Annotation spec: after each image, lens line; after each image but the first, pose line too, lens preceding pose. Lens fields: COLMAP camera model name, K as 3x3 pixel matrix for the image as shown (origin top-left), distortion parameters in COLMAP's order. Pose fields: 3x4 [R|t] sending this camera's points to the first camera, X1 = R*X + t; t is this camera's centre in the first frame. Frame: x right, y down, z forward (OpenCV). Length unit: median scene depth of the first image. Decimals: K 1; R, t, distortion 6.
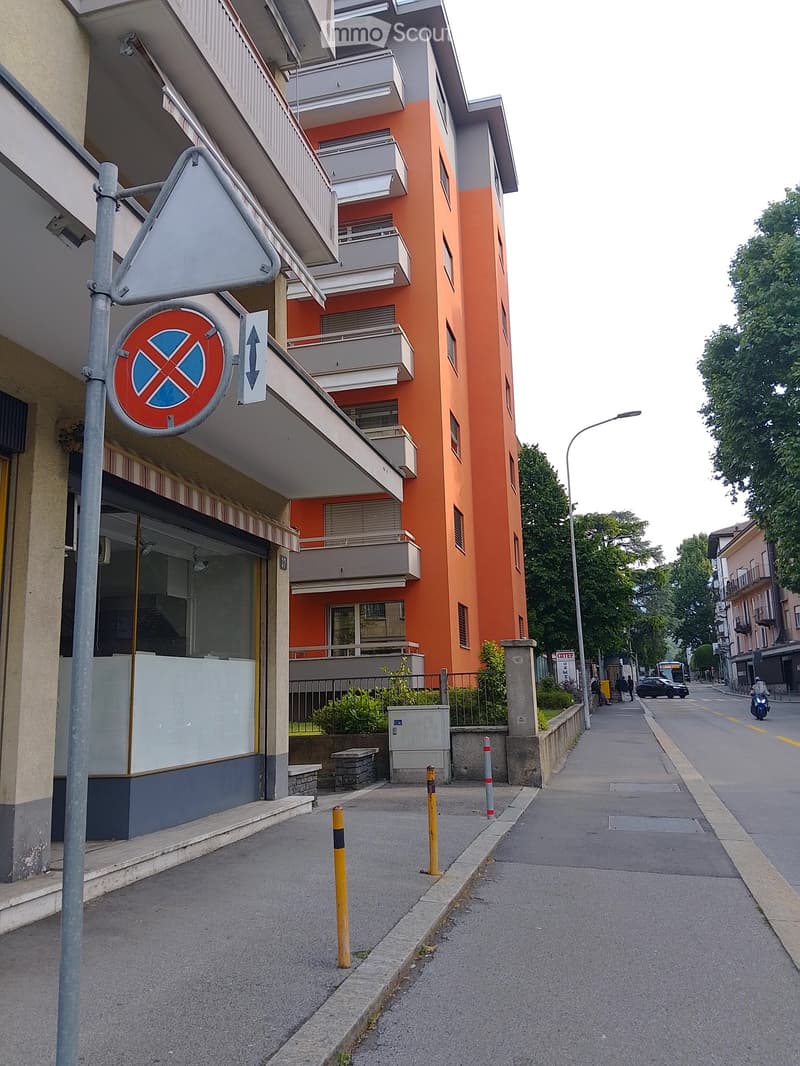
lens RADIAL K [[829.9, 0, 394.1], [0, 829.9, 529.0], [0, 0, 1]] dist [0.026552, -0.082014]
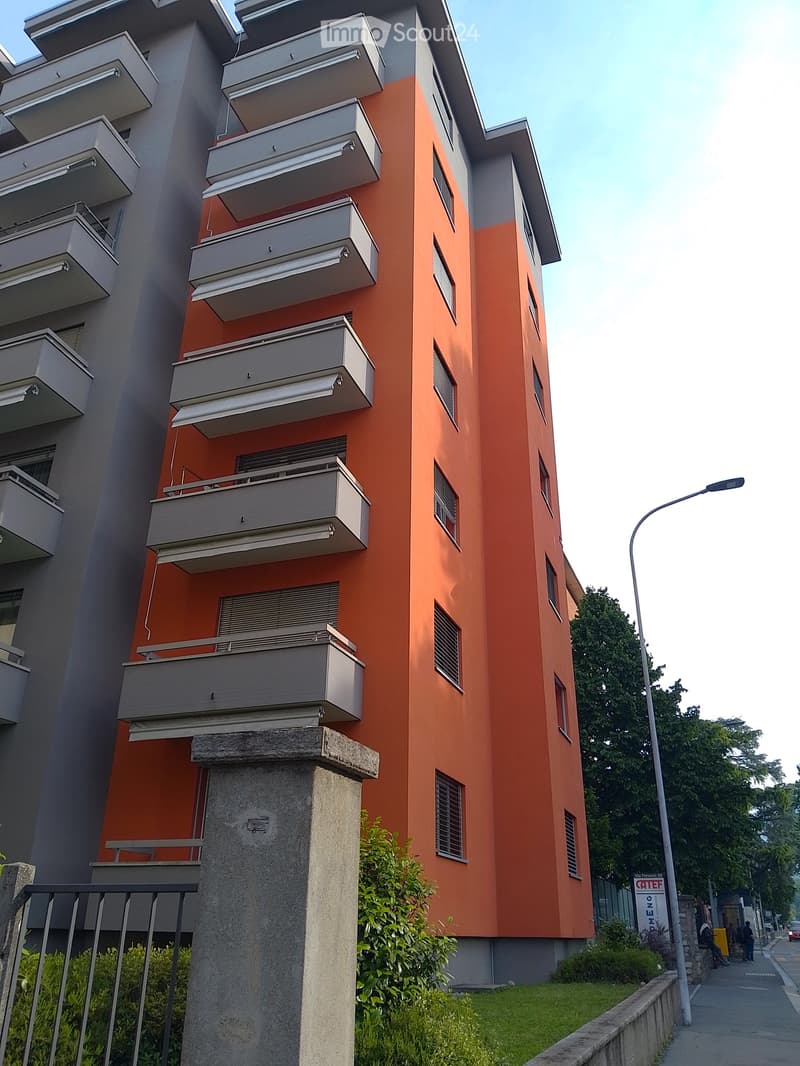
lens RADIAL K [[829.9, 0, 395.1], [0, 829.9, 523.9], [0, 0, 1]] dist [0.026552, -0.082014]
pose [[0.994250, -0.004676, -0.106984, 0.068739], [-0.022944, 0.966543, -0.255478, 0.044864], [0.104600, 0.256464, 0.960877, 0.255731]]
